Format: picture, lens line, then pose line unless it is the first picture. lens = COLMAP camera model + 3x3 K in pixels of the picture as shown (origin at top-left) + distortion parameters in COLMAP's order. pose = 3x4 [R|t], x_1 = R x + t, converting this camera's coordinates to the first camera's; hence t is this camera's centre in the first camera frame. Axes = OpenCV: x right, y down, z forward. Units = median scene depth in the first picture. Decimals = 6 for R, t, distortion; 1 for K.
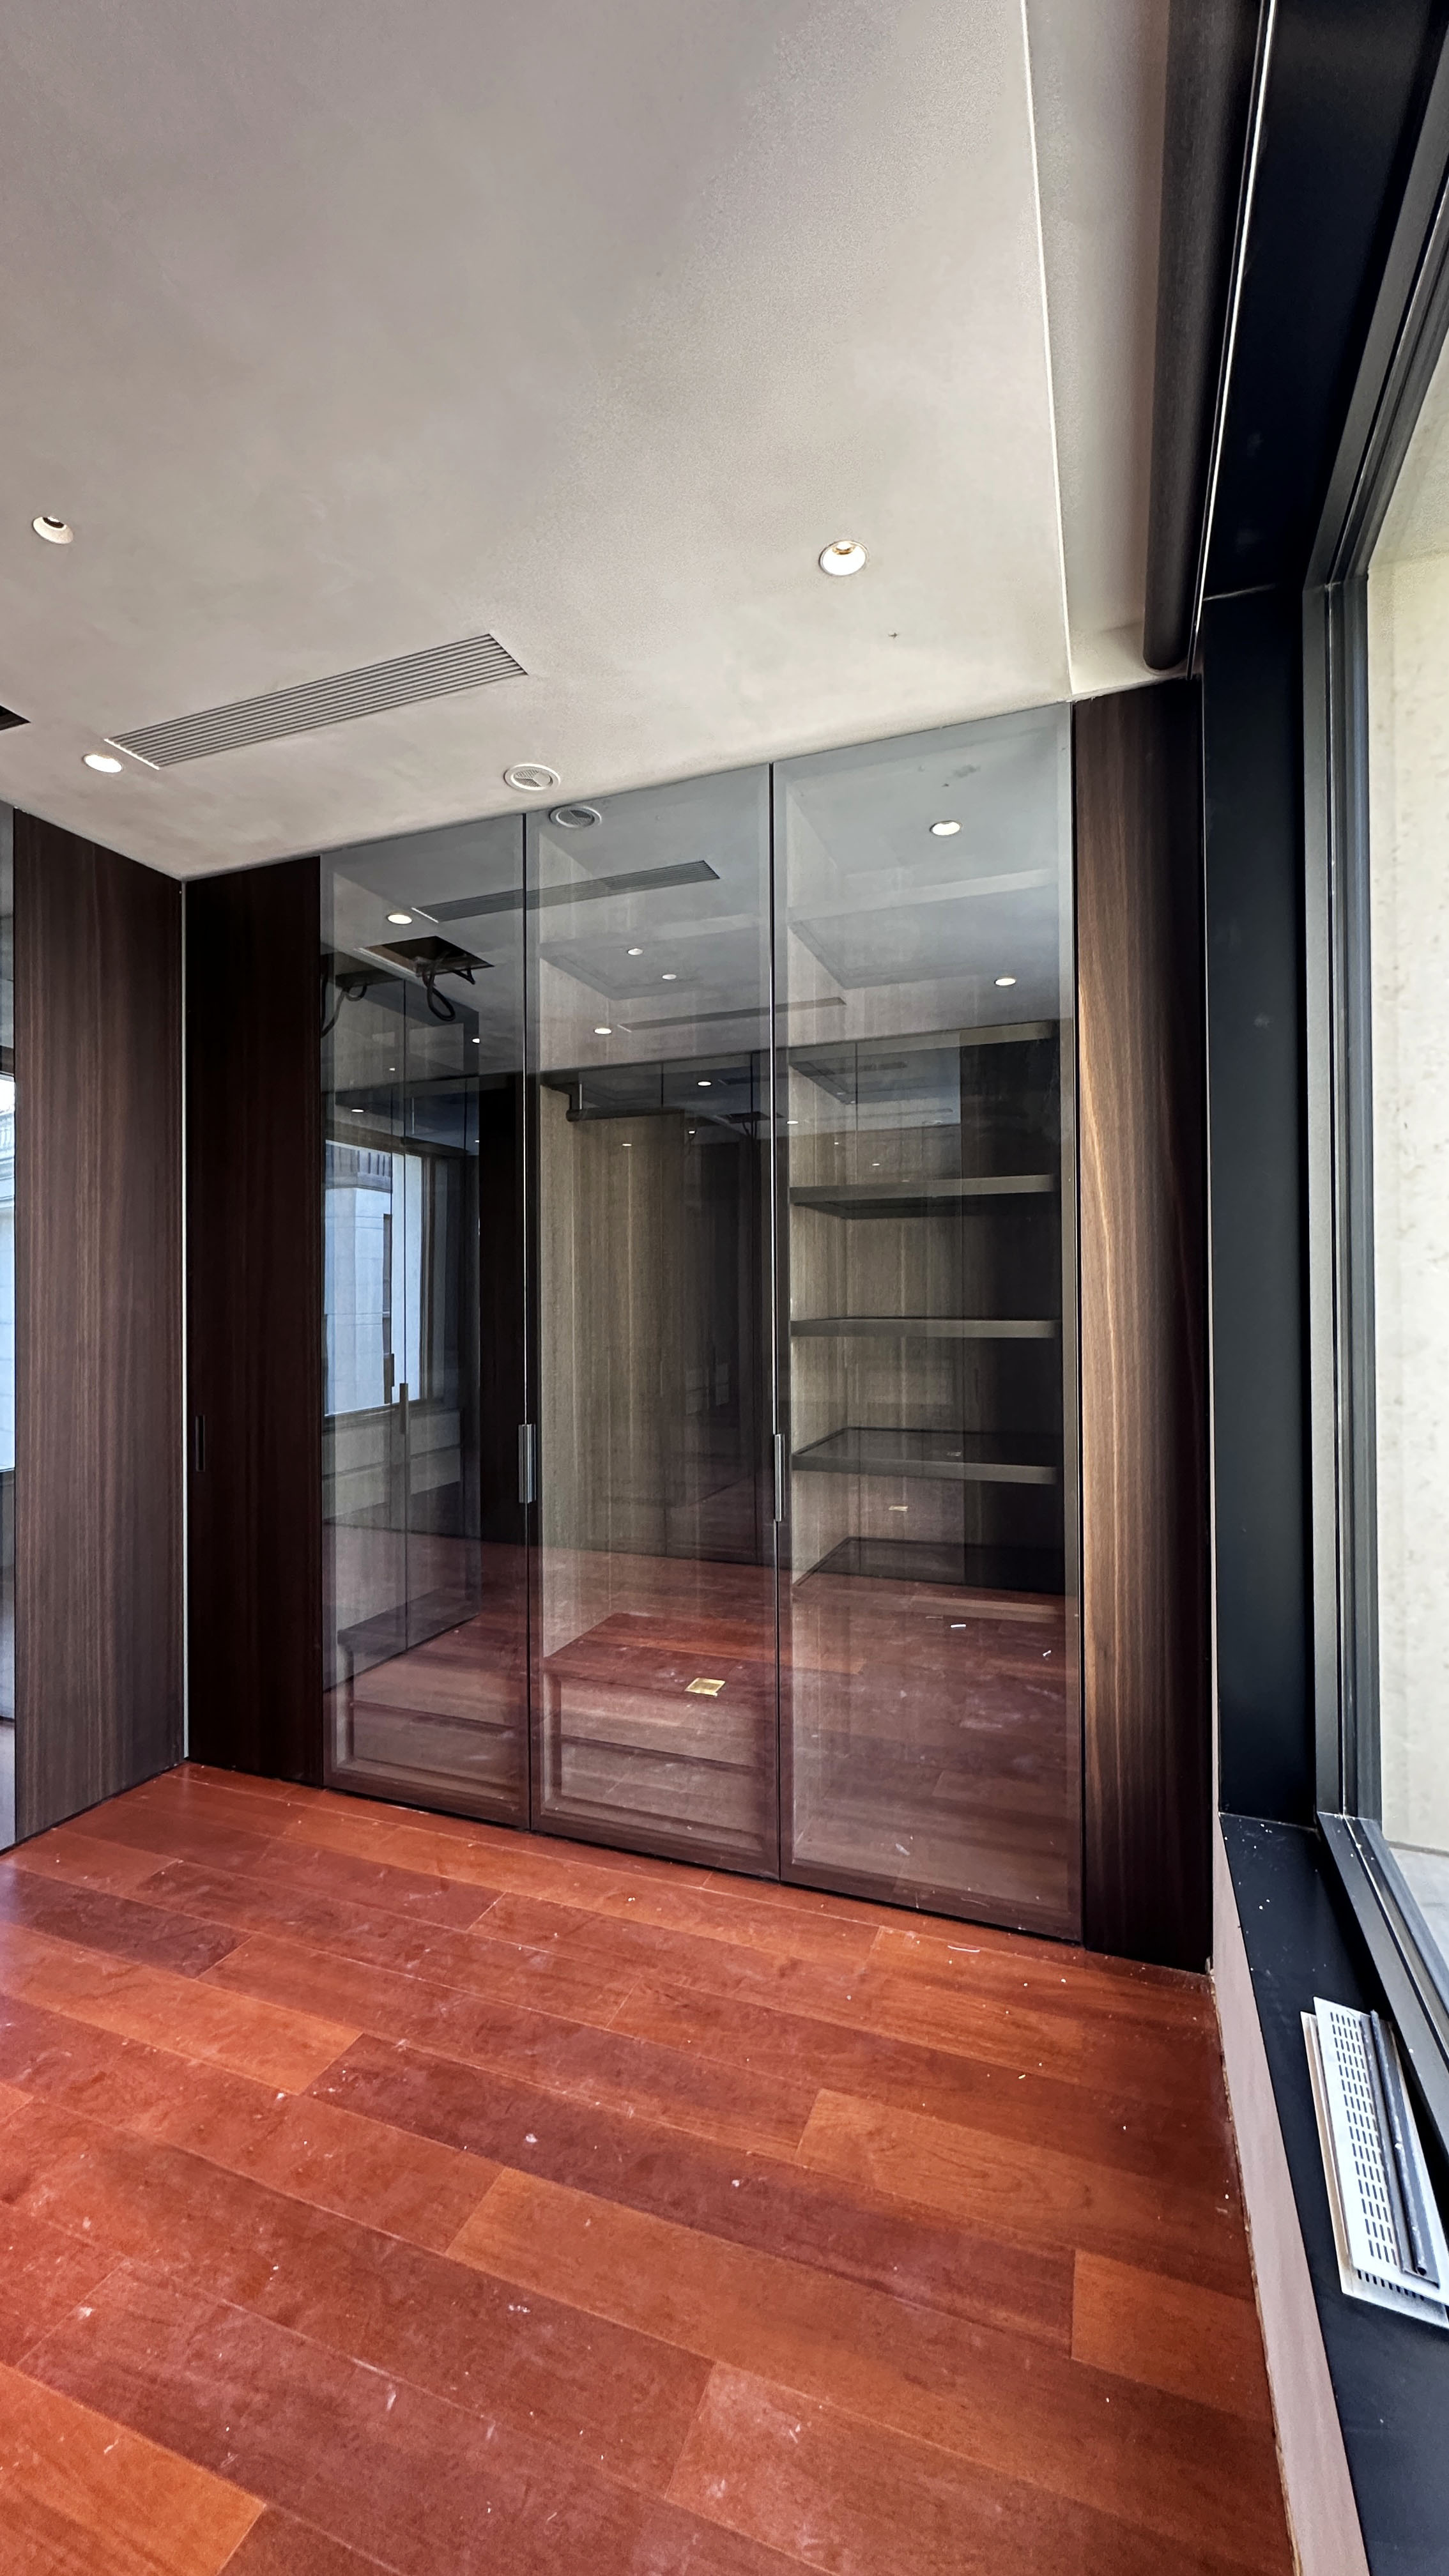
lens RADIAL K [[1039.5, 0, 724.5], [0, 1039.5, 1288.0], [0, 0, 1]] dist [0.000499, 0.000007]
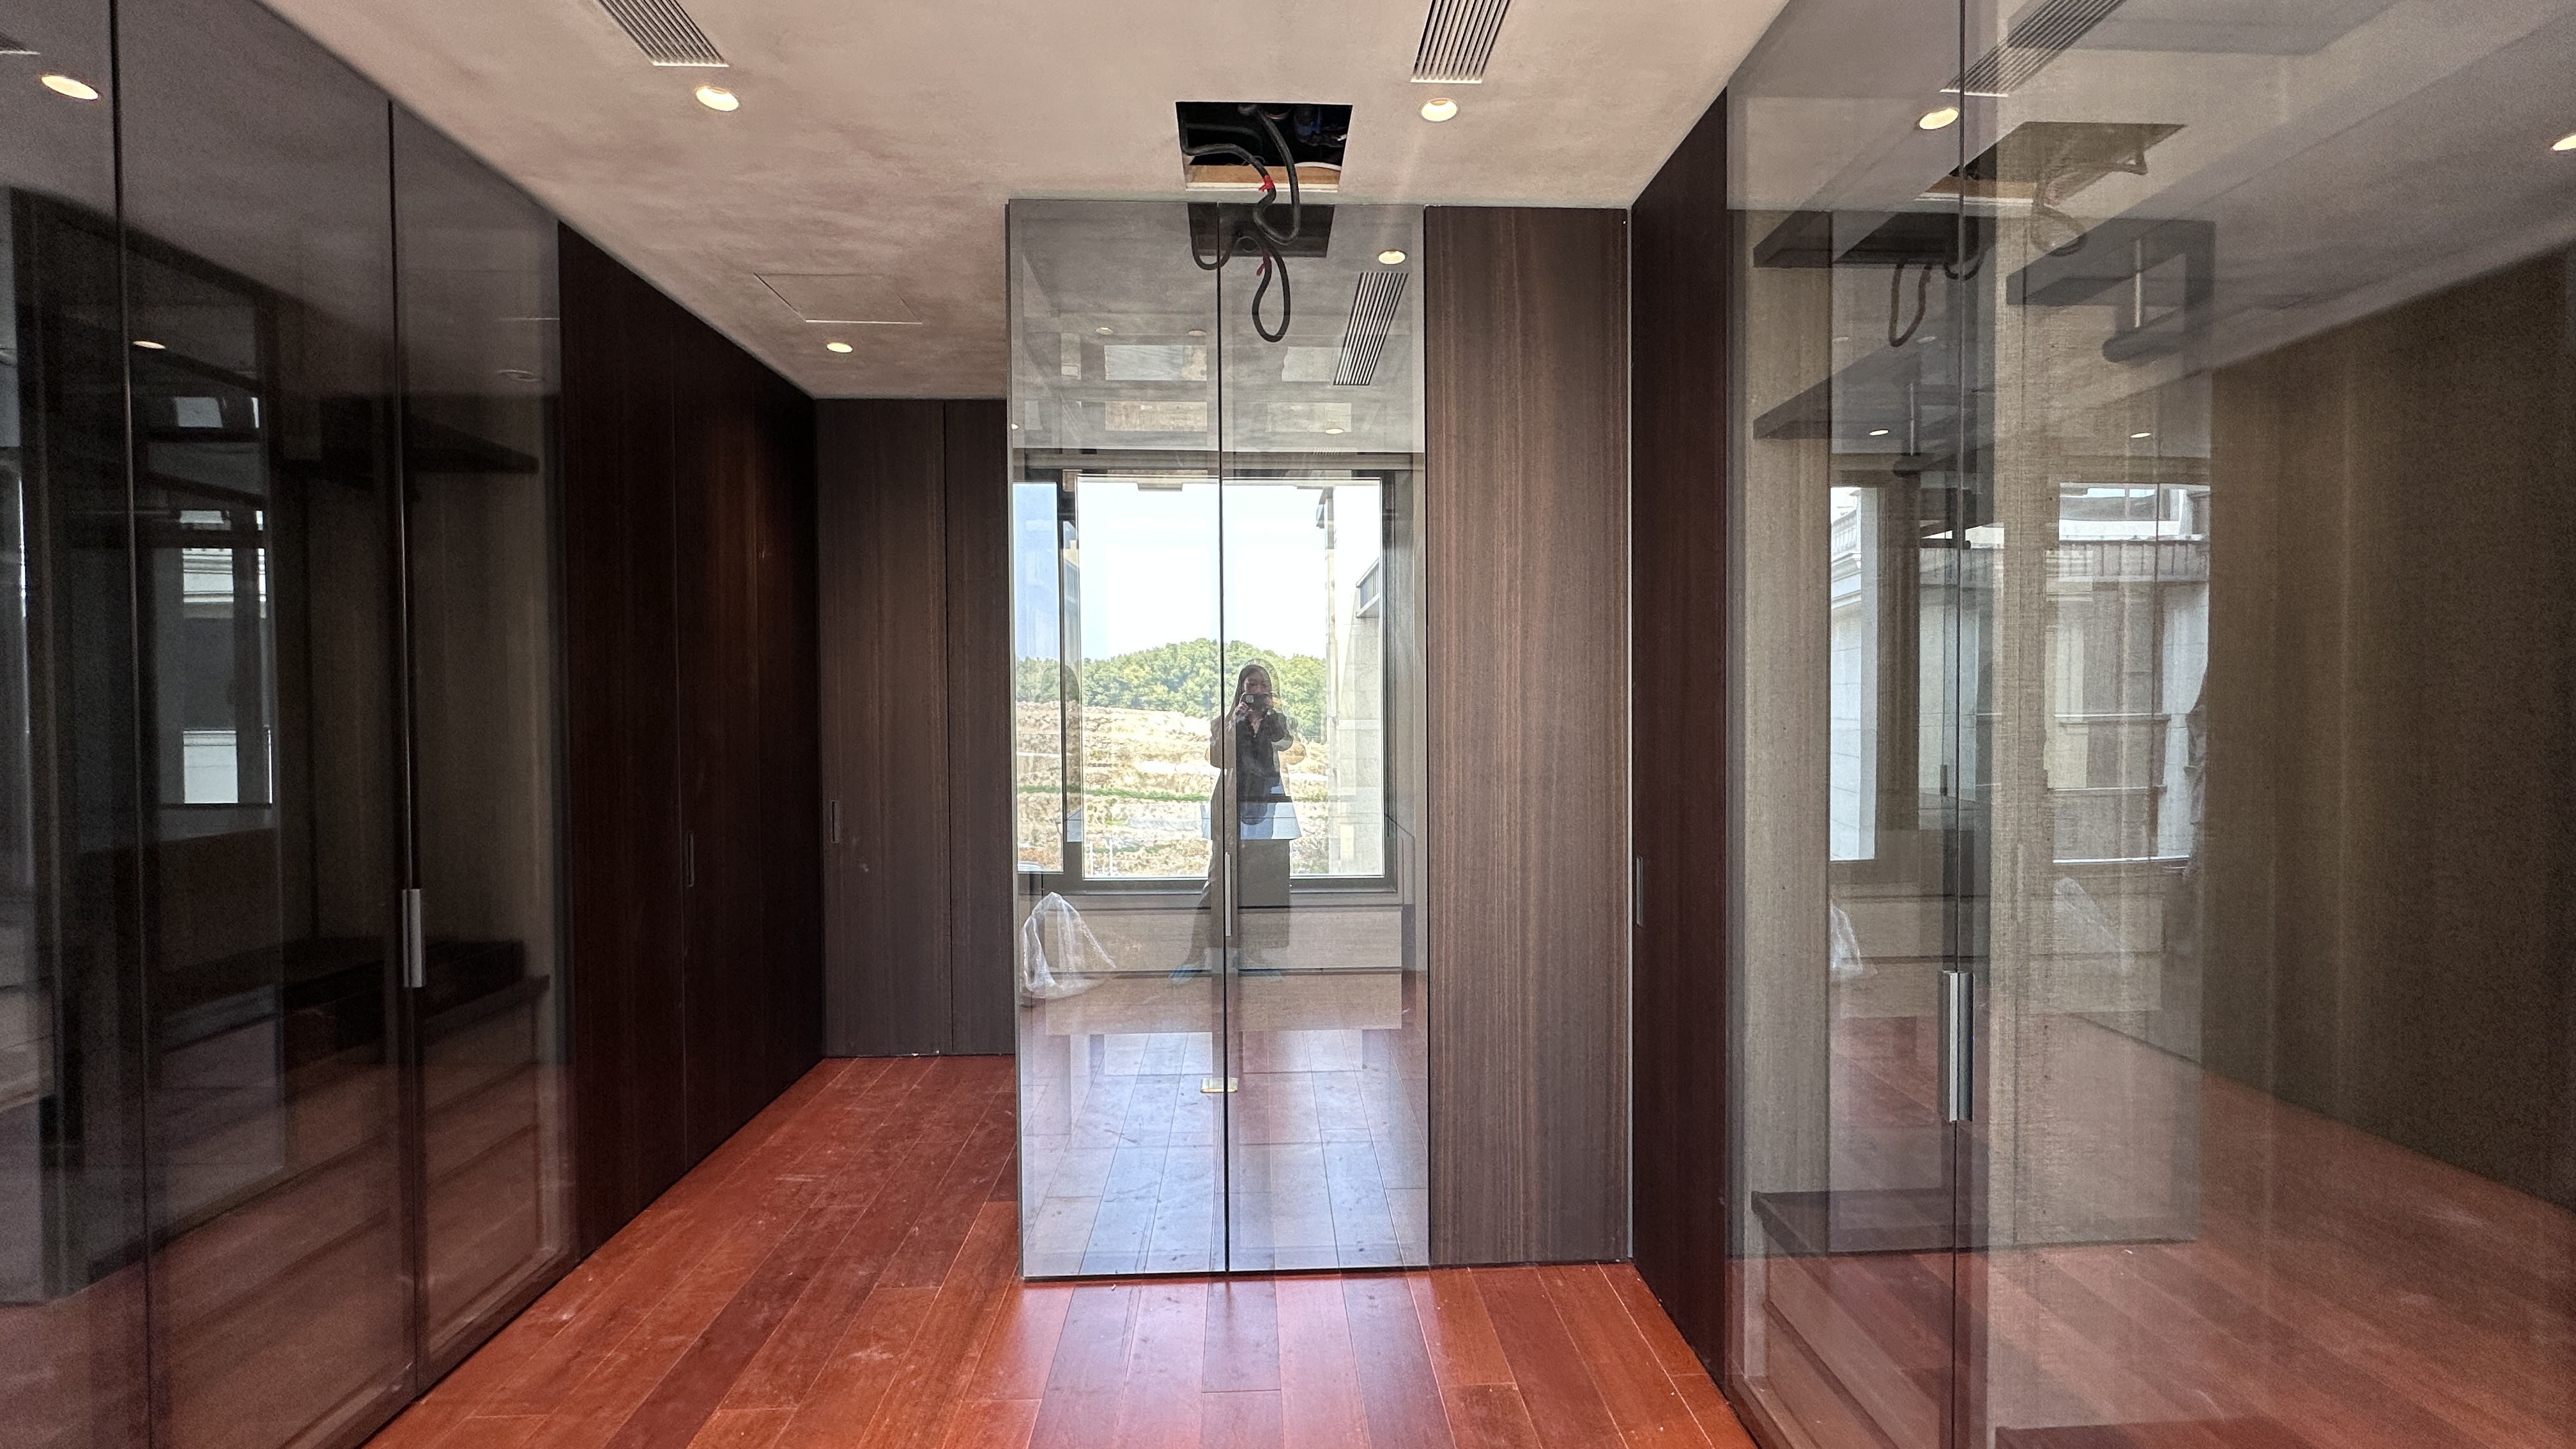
lens RADIAL K [[1039.5, 0, 1288.0], [0, 1039.5, 724.5], [0, 0, 1]] dist [0.000499, 0.000007]
pose [[0.403907, 0.025031, -0.914458, 0.142053], [0.011049, 0.999419, 0.032236, -0.013534], [0.914733, -0.023124, 0.403396, 0.445241]]
